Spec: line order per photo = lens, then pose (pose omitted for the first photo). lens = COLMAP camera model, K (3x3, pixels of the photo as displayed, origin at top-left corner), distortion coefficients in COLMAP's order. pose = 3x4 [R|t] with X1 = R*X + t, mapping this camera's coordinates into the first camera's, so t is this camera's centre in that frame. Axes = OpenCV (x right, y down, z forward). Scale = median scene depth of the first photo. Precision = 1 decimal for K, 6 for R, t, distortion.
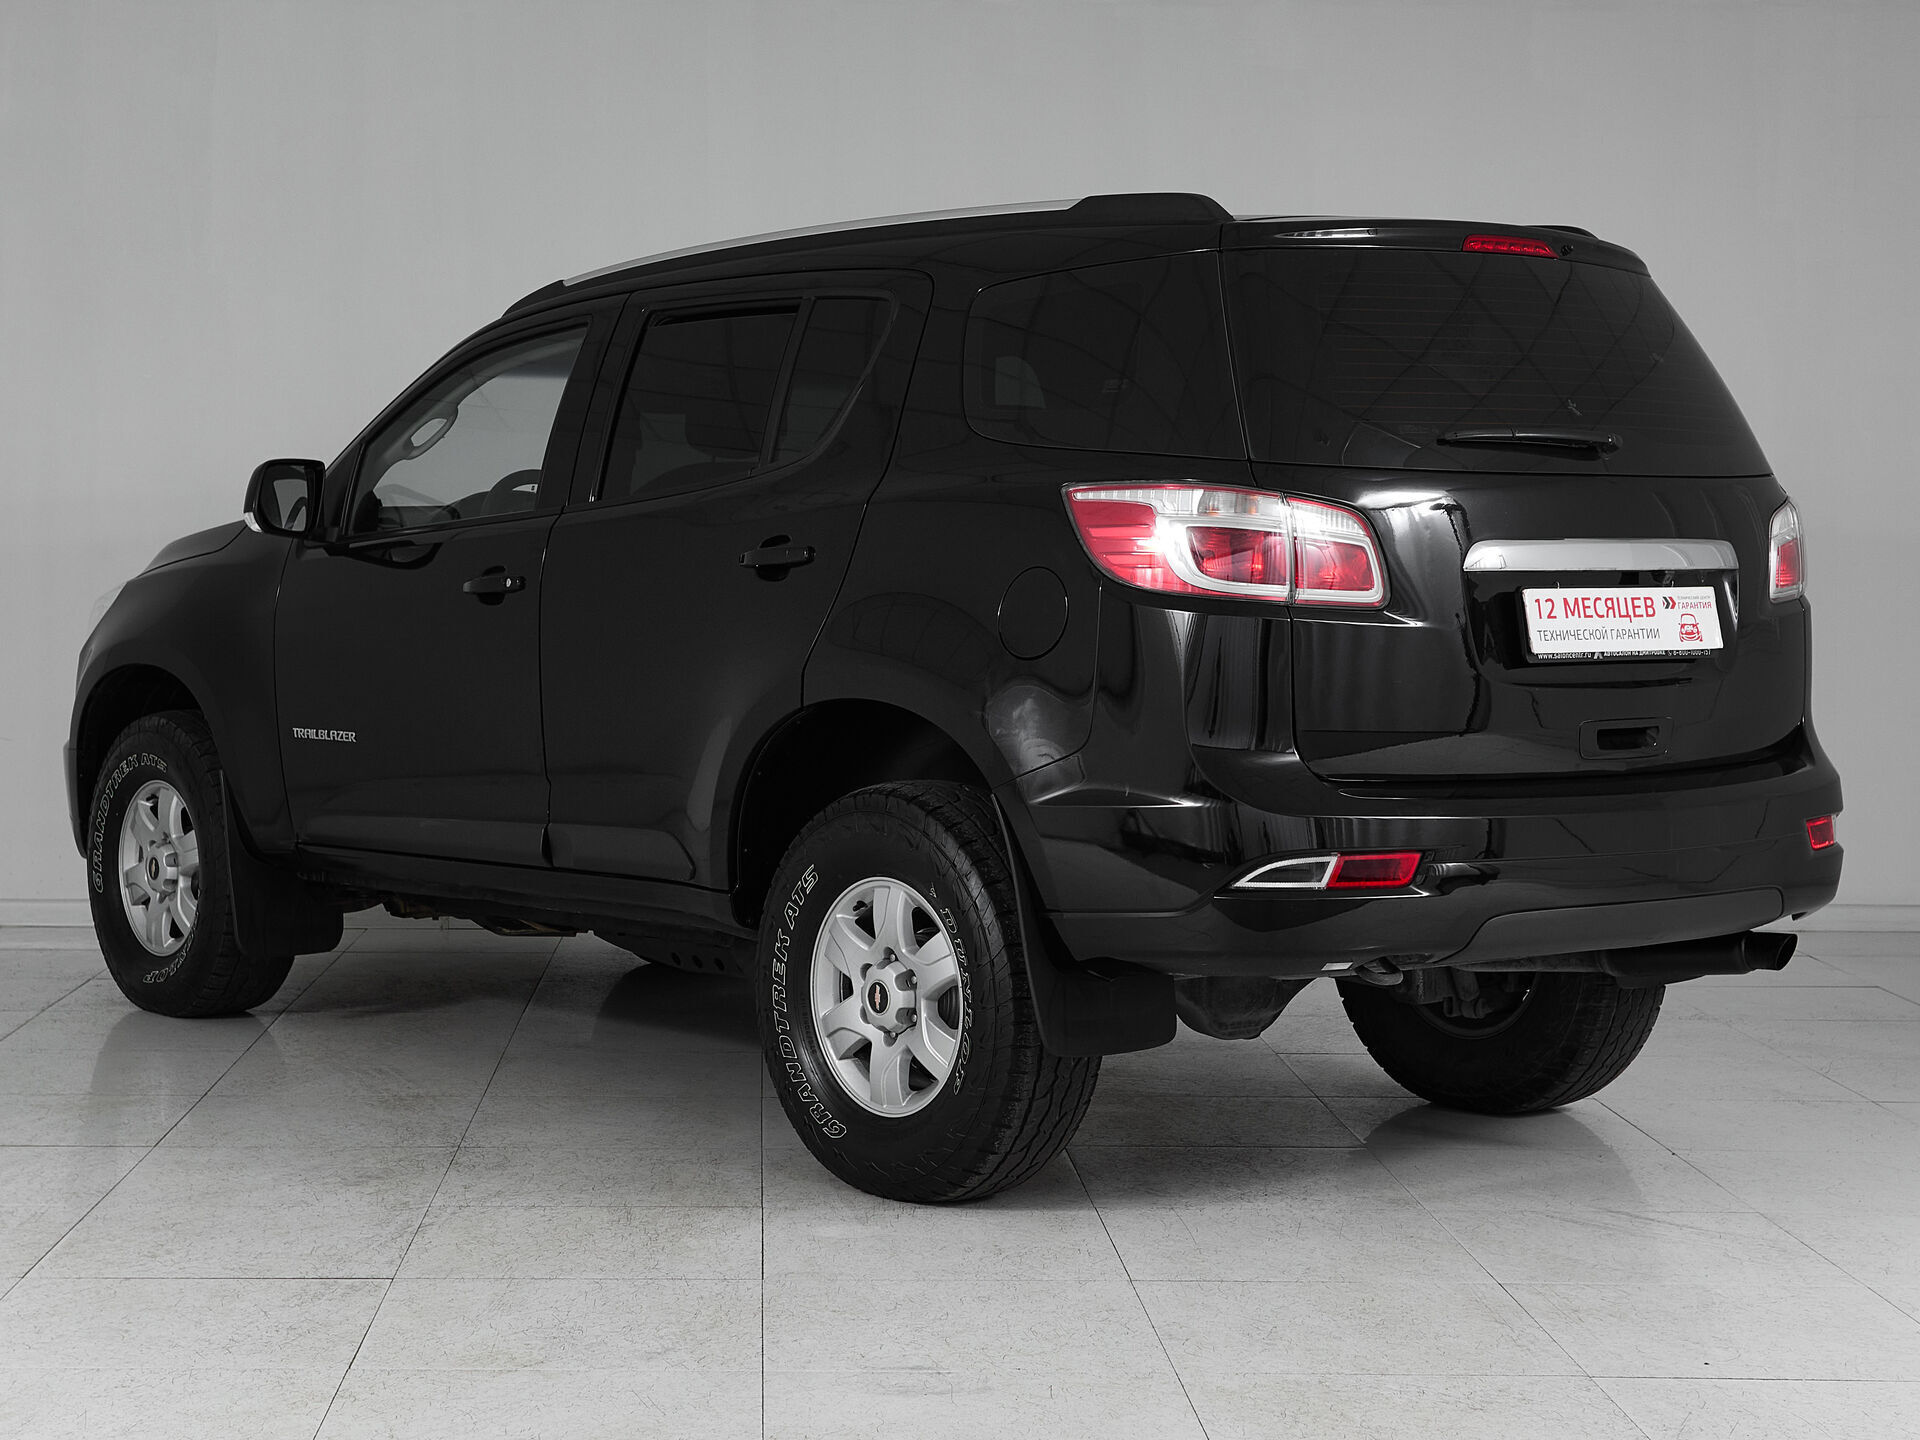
lens RADIAL K [[3628.2, 0, 960.0], [0, 3628.2, 720.0], [0, 0, 1]] dist [0.030799, -0.241684]
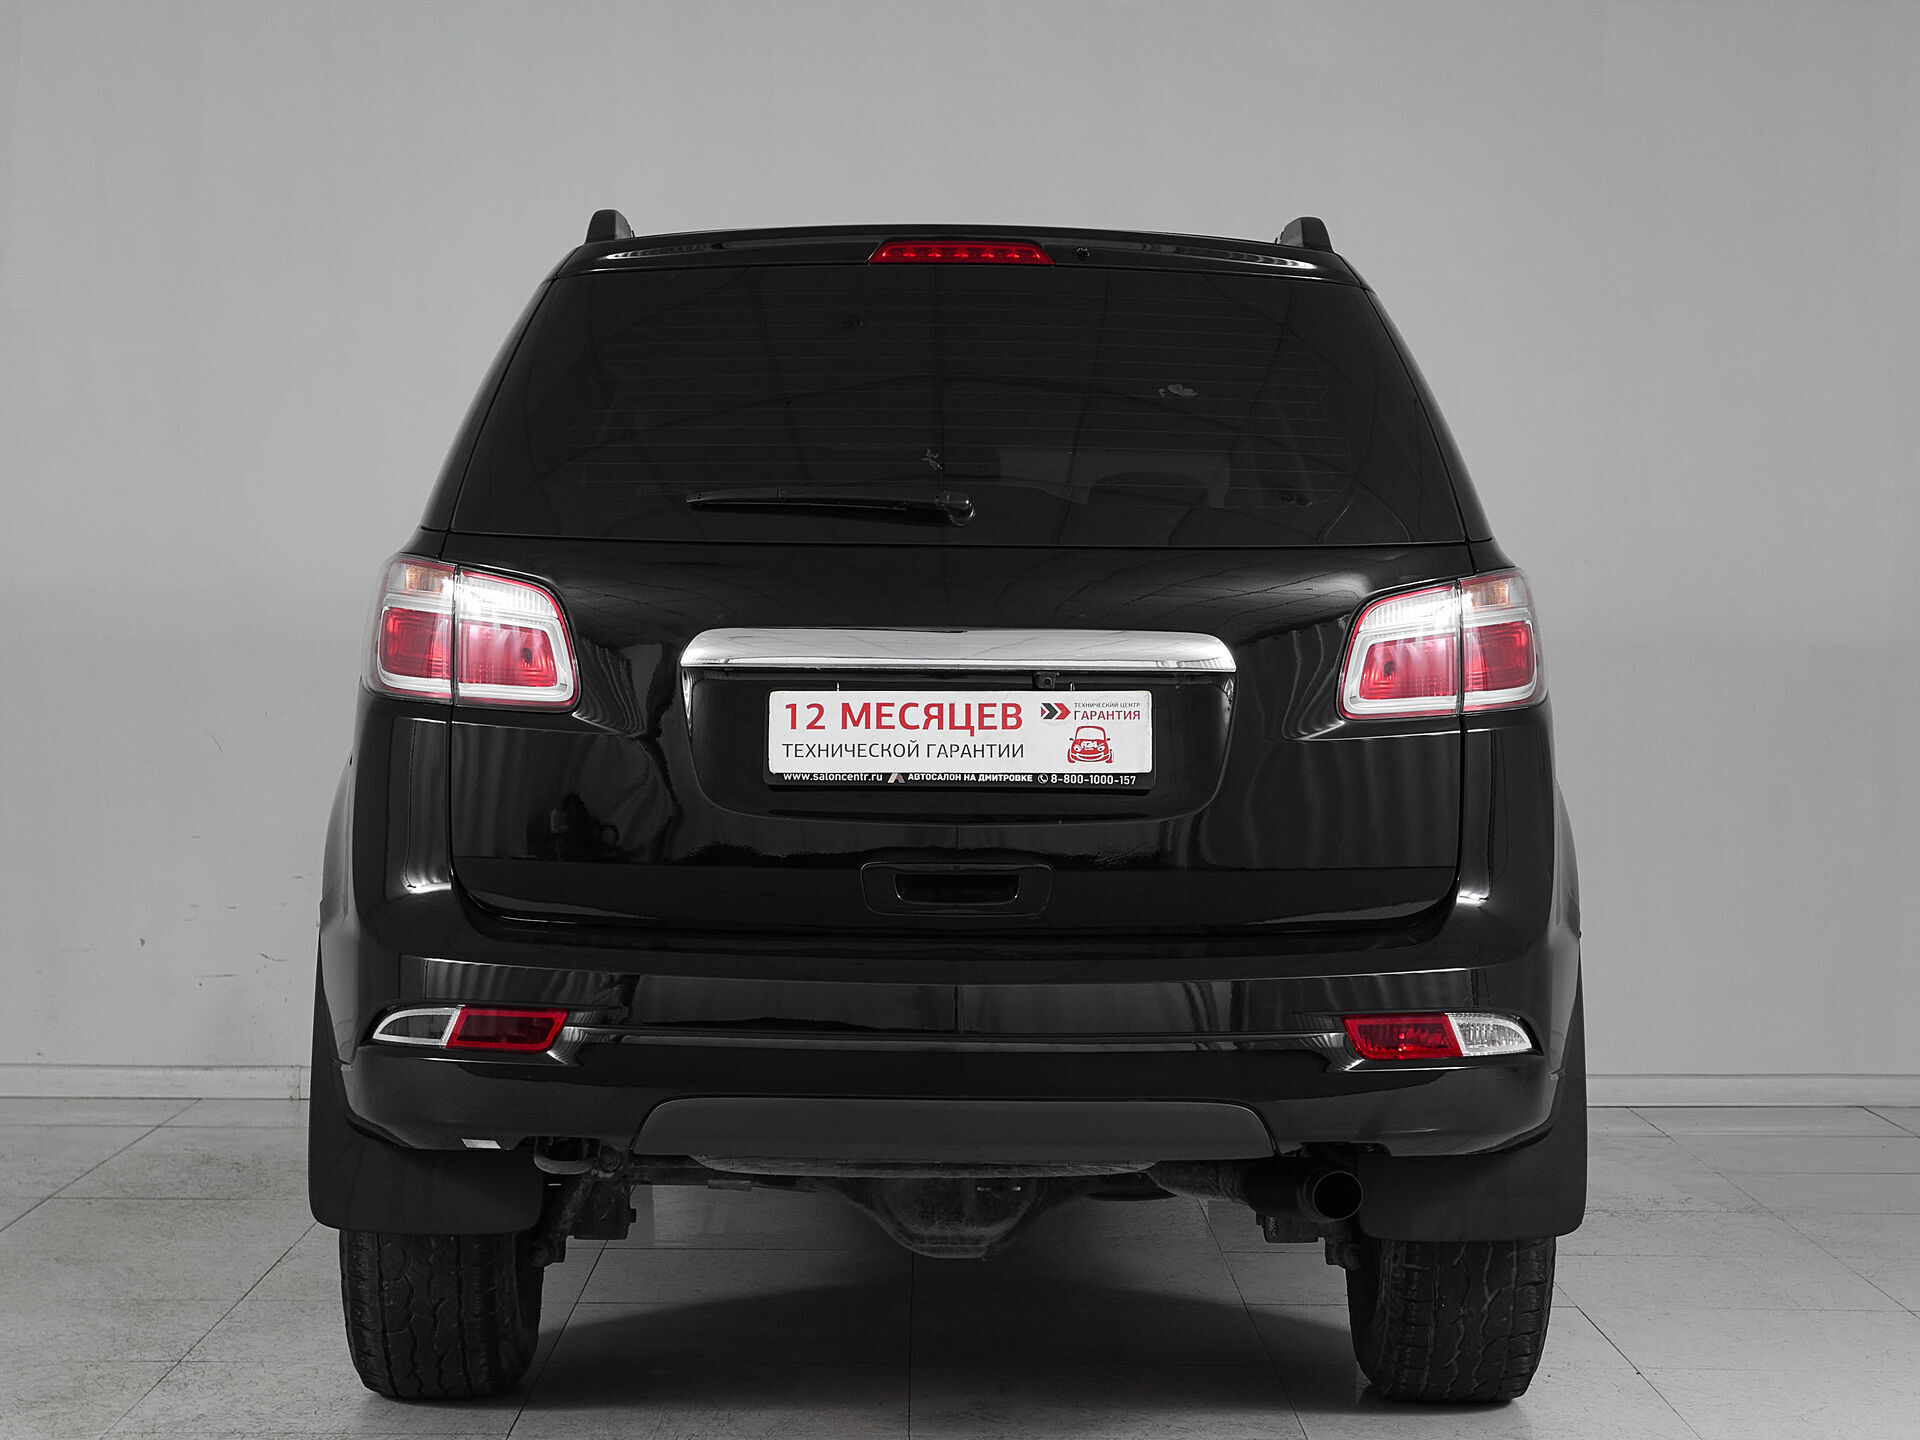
lens RADIAL K [[3628.2, 0, 960.0], [0, 3628.2, 720.0], [0, 0, 1]] dist [0.030799, -0.241684]
pose [[0.773061, 0.035140, -0.633358, 0.673865], [-0.032465, 0.999348, 0.015819, -0.042659], [0.633500, 0.008333, 0.773697, 0.408368]]
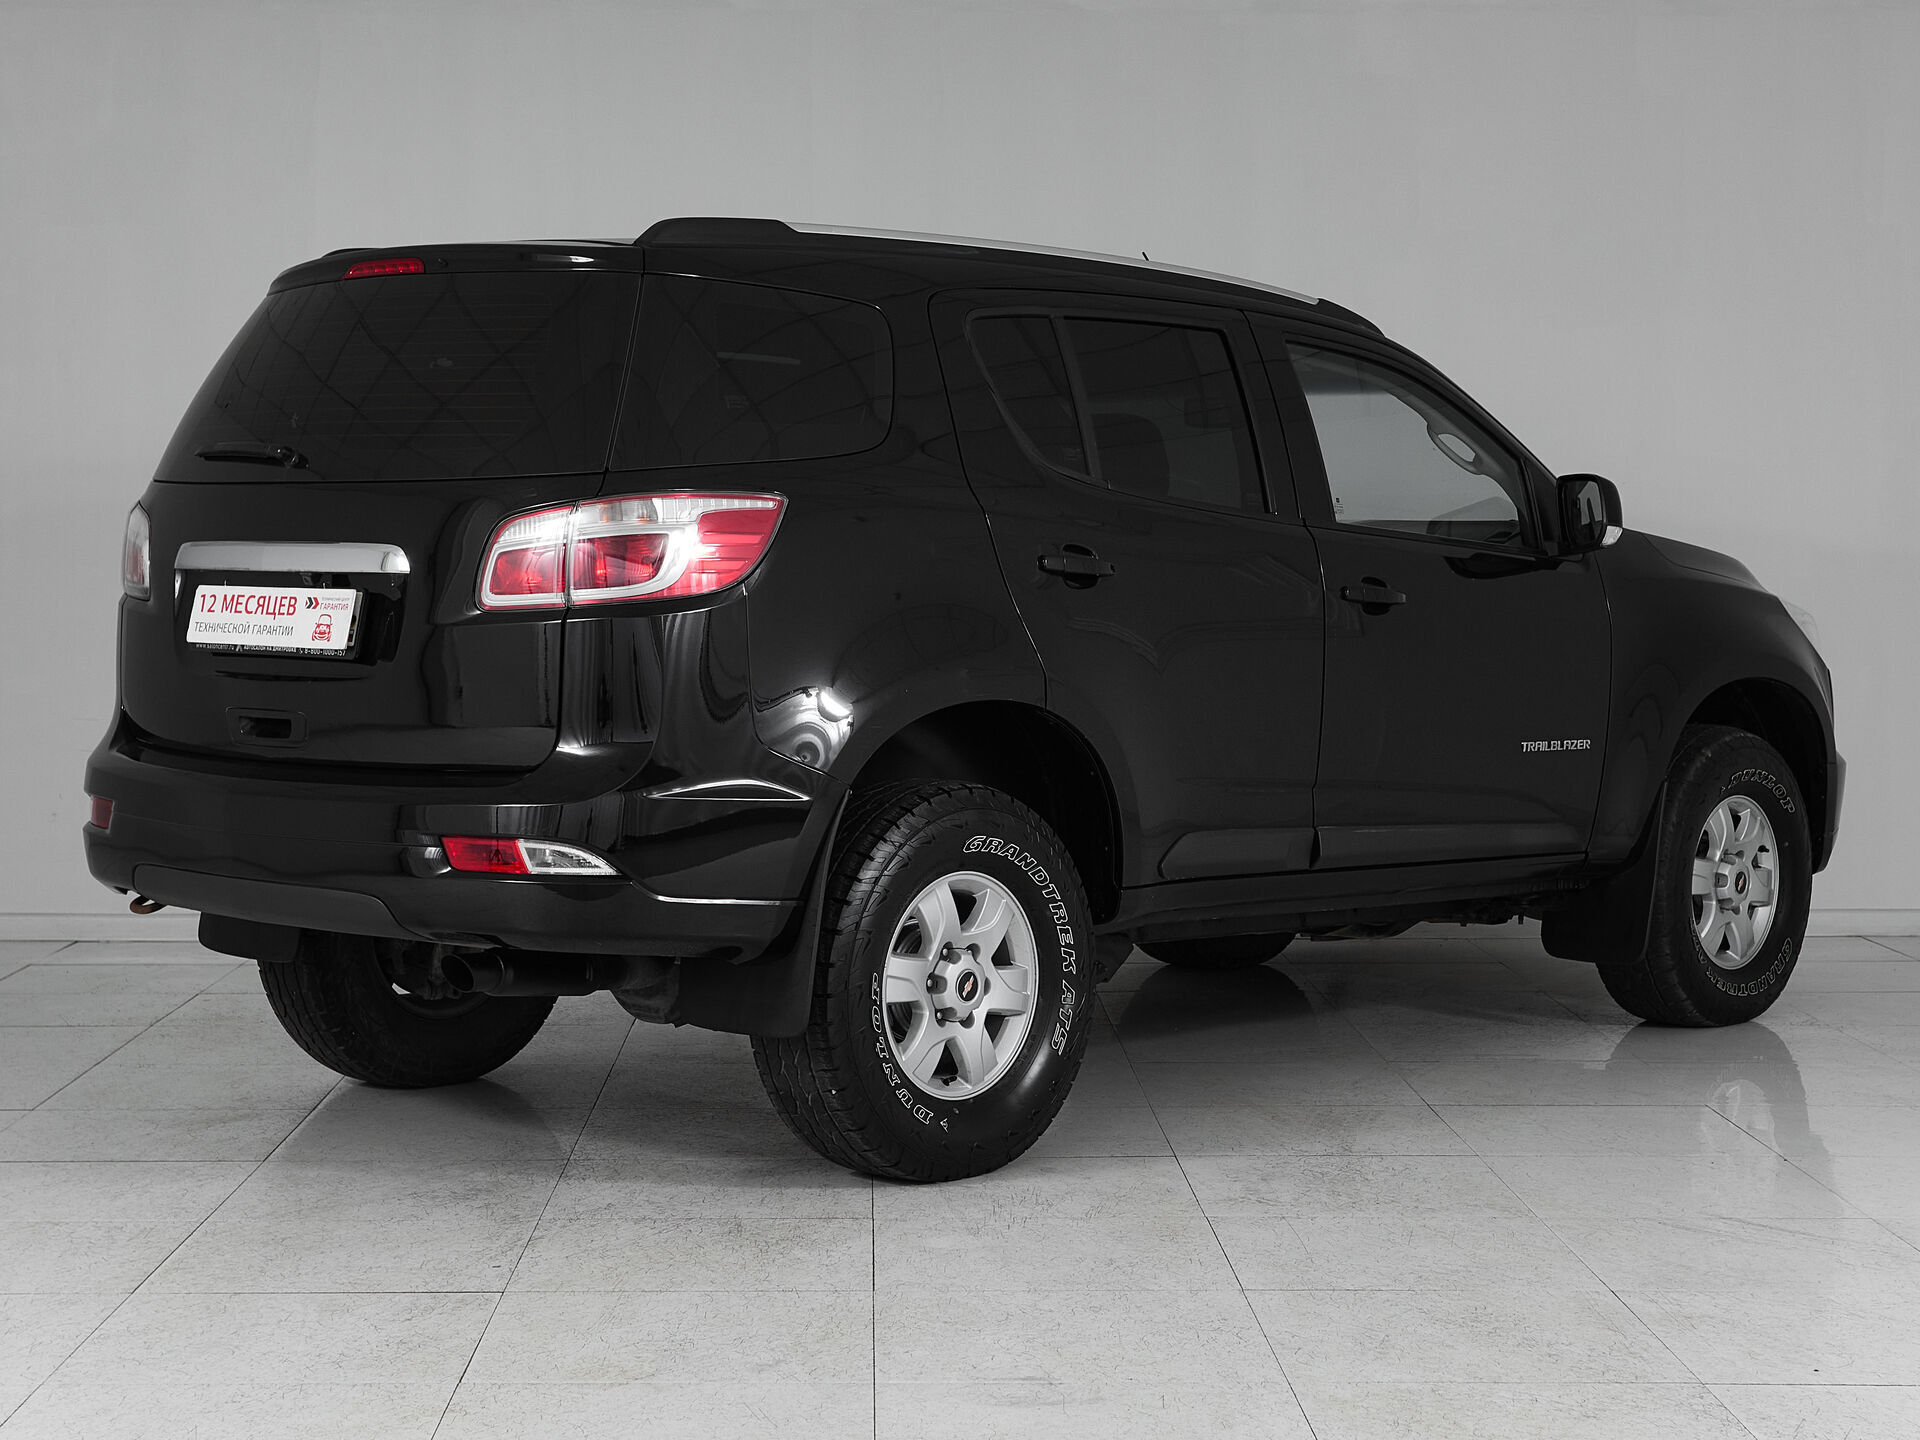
lens RADIAL K [[3628.2, 0, 960.0], [0, 3628.2, 720.0], [0, 0, 1]] dist [0.030799, -0.241684]
pose [[0.084419, 0.105350, -0.990845, 1.278965], [0.004419, 0.994346, 0.106099, -0.111266], [0.996421, -0.013336, 0.083477, 1.120755]]
